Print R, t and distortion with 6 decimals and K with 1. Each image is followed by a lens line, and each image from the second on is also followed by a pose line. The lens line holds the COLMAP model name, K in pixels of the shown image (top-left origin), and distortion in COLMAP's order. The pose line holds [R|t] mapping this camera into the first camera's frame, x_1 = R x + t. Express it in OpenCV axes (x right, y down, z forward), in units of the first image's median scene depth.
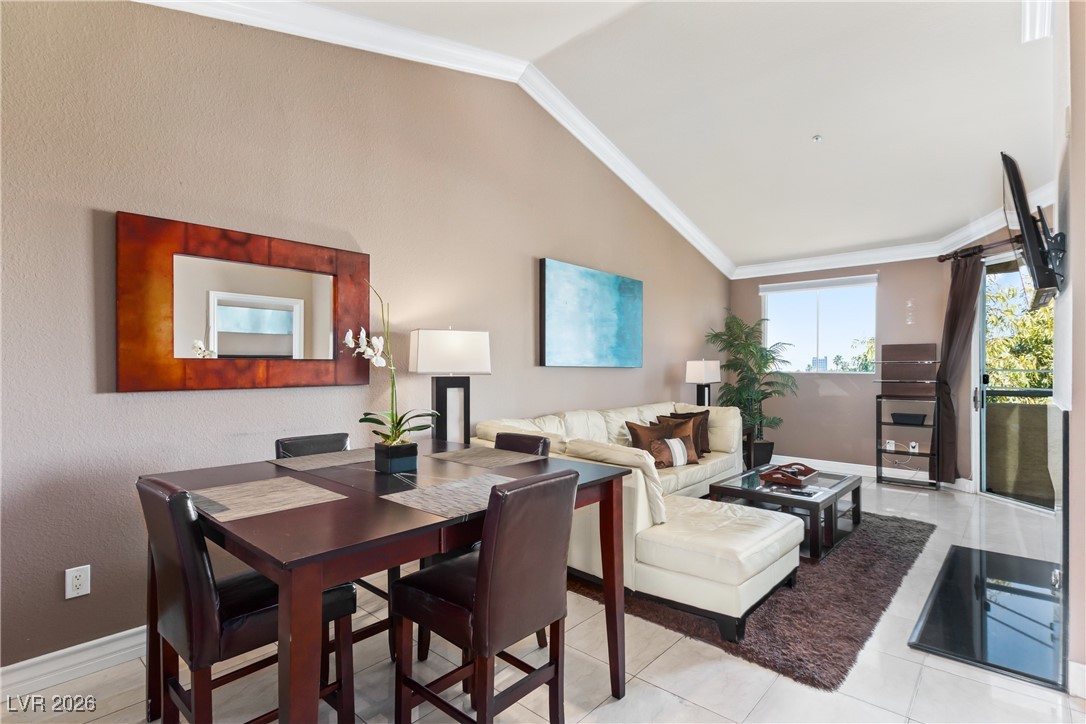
lens RADIAL K [[530.3, 0, 536.5], [0, 530.3, 363.1], [0, 0, 1]] dist [0.010901, 0.000906]
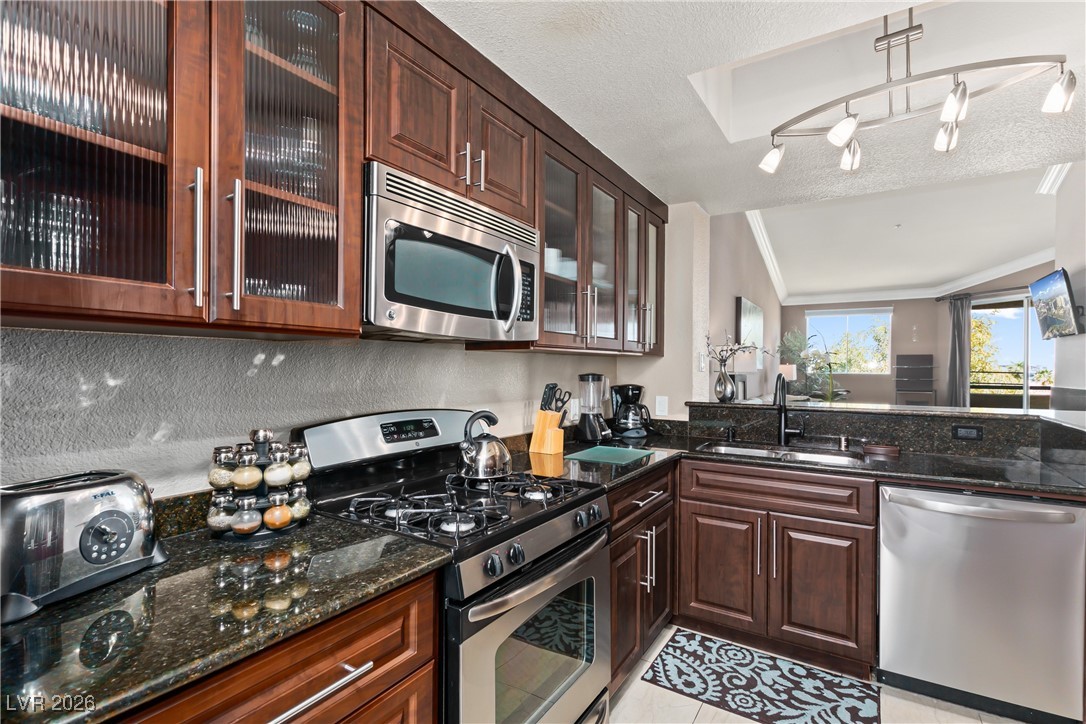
lens RADIAL K [[502.7, 0, 534.0], [0, 502.7, 366.8], [0, 0, 1]] dist [0.002918, -0.003815]
pose [[0.988956, 0.005141, 0.148118, -0.675127], [-0.005653, 0.999979, 0.003041, 0.000947], [-0.148099, -0.003845, 0.988965, -0.287026]]
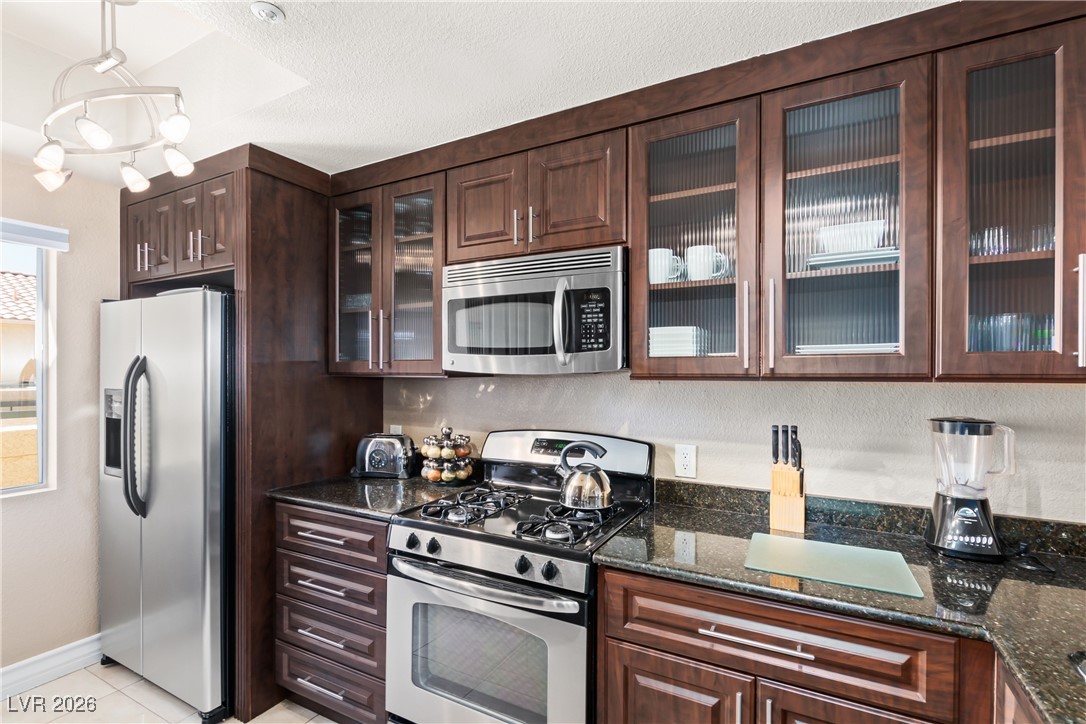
lens RADIAL K [[502.7, 0, 551.1], [0, 502.7, 366.1], [0, 0, 1]] dist [0.002918, -0.003815]
pose [[0.241657, -0.009561, -0.970315, -0.312166], [0.003543, 0.999953, -0.008971, -0.017337], [0.970355, -0.001270, 0.241680, -0.042248]]
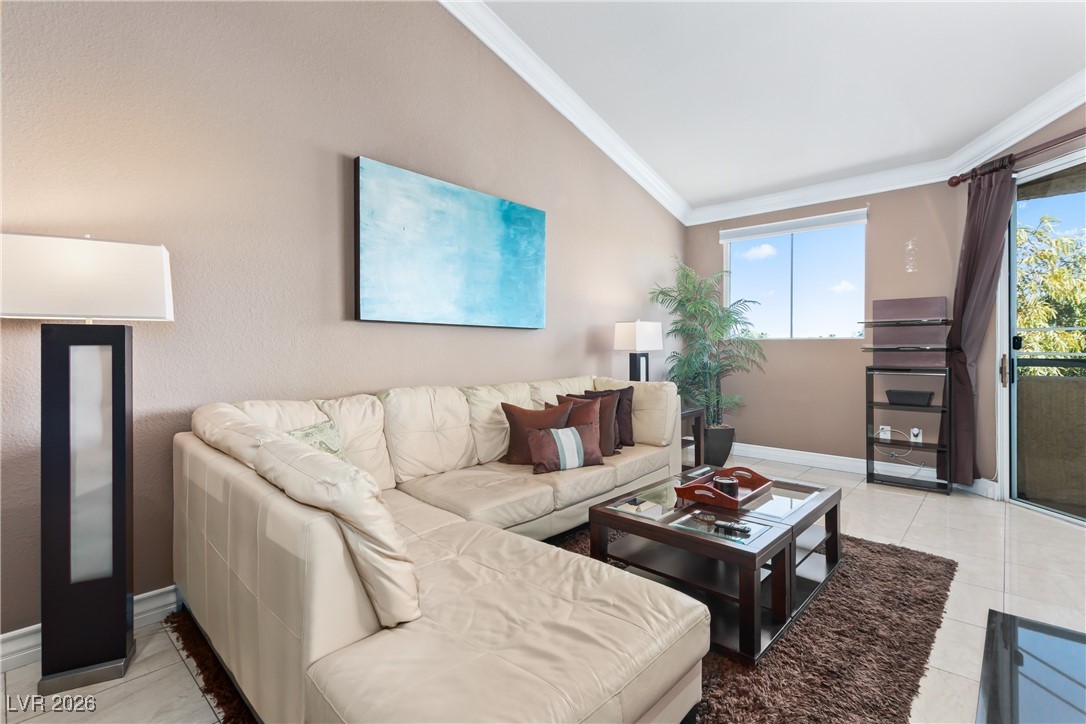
lens RADIAL K [[502.7, 0, 531.4], [0, 502.7, 342.8], [0, 0, 1]] dist [0.002918, -0.003815]
pose [[0.999710, -0.001732, -0.024038, 0.210640], [0.001758, 0.999998, 0.001072, 0.029263], [0.024036, -0.001114, 0.999710, 0.322061]]
